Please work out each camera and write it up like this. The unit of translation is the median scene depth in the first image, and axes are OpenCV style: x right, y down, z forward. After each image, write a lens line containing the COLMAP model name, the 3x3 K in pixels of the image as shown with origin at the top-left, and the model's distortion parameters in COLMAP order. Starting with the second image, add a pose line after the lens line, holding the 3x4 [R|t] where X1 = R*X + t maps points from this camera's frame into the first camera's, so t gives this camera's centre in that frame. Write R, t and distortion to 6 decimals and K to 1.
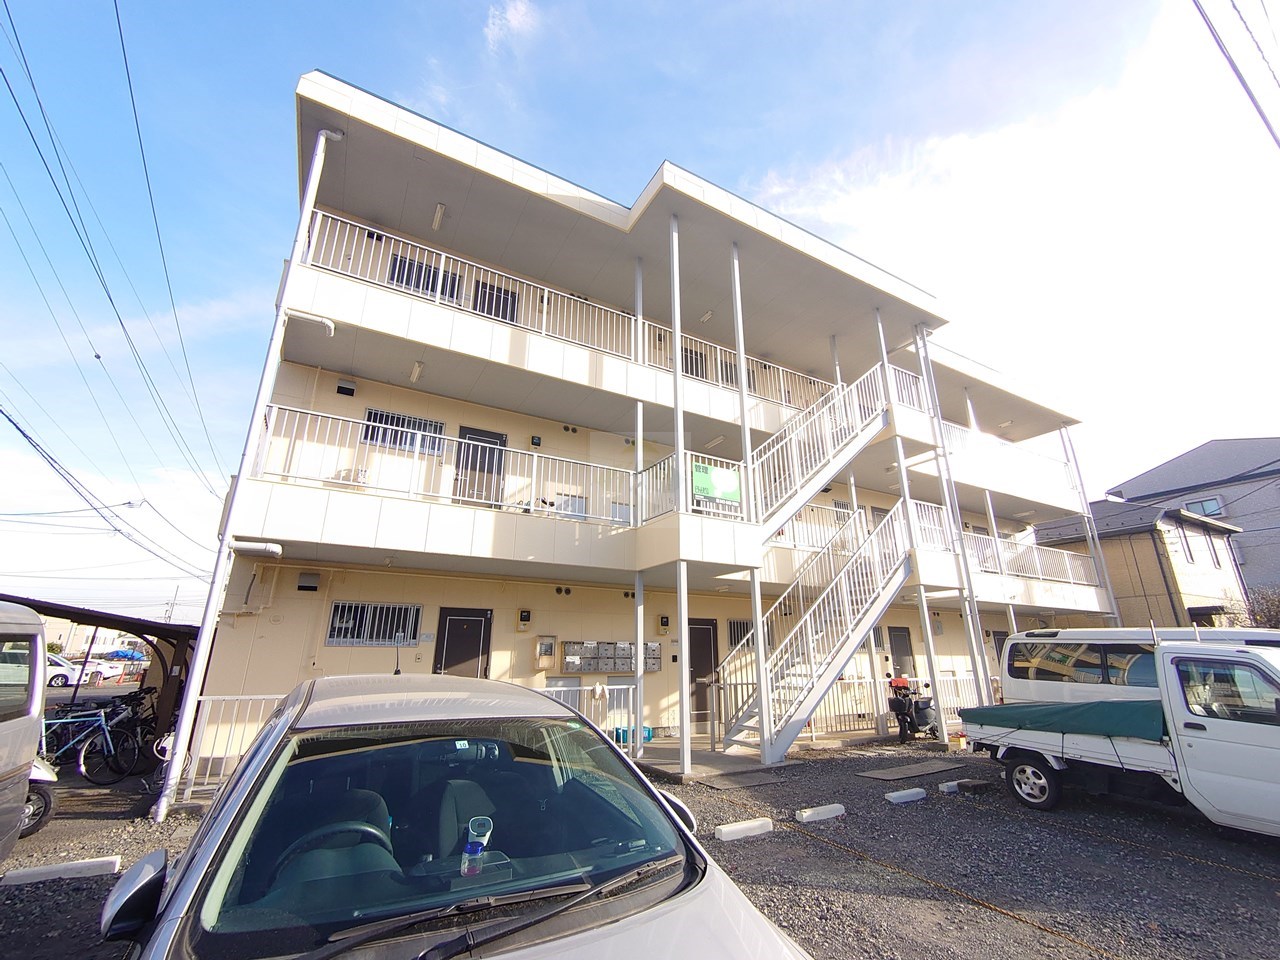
lens RADIAL K [[549.5, 0, 640.0], [0, 549.5, 480.0], [0, 0, 1]] dist [0.001486, -0.002368]
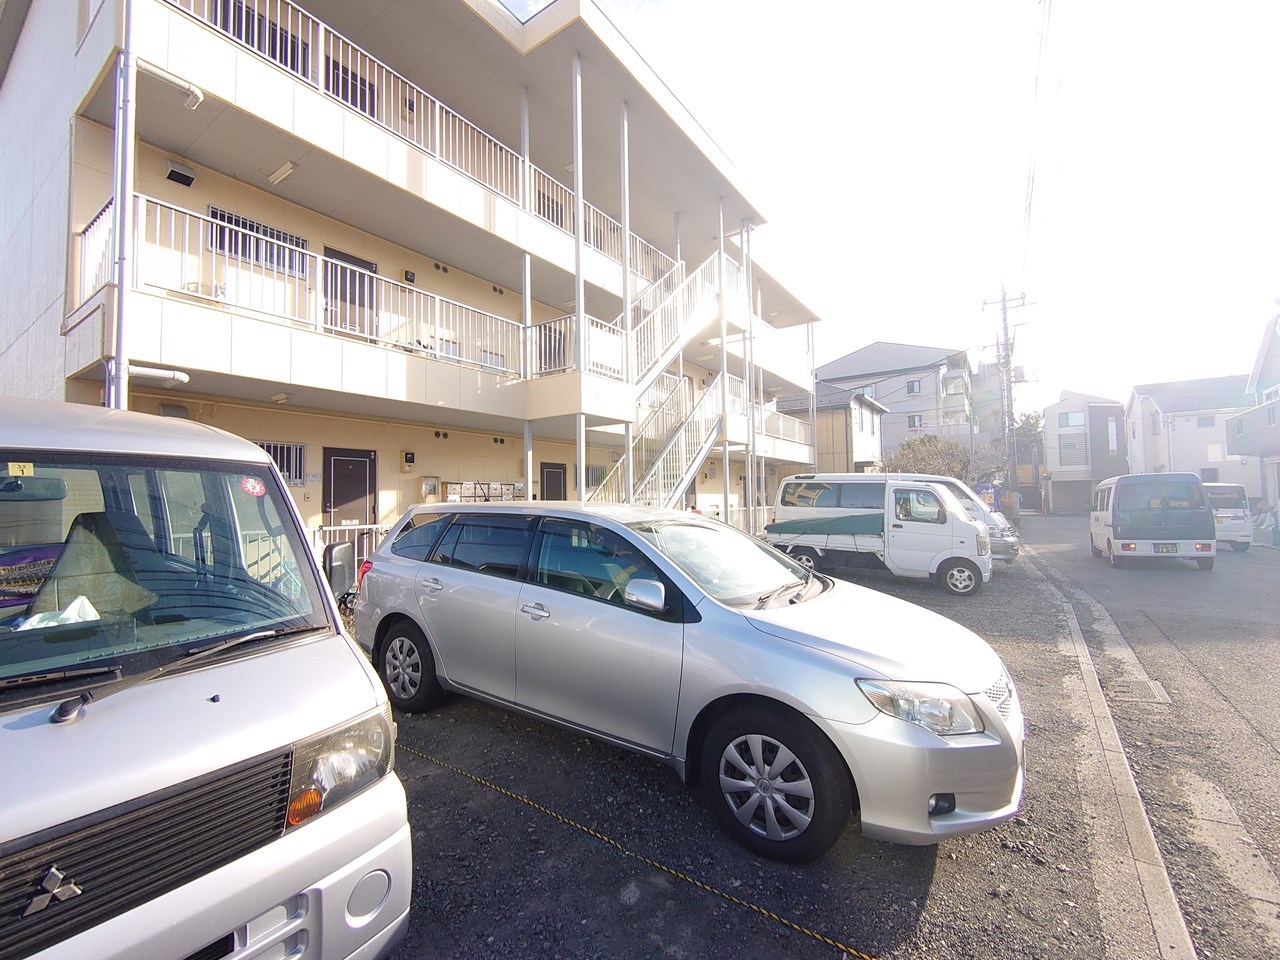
lens RADIAL K [[549.5, 0, 640.0], [0, 549.5, 480.0], [0, 0, 1]] dist [0.001486, -0.002368]
pose [[0.901623, 0.002724, 0.432514, -0.253580], [-0.119448, 0.962659, 0.242941, -0.012340], [-0.415701, -0.270704, 0.868281, -0.076999]]
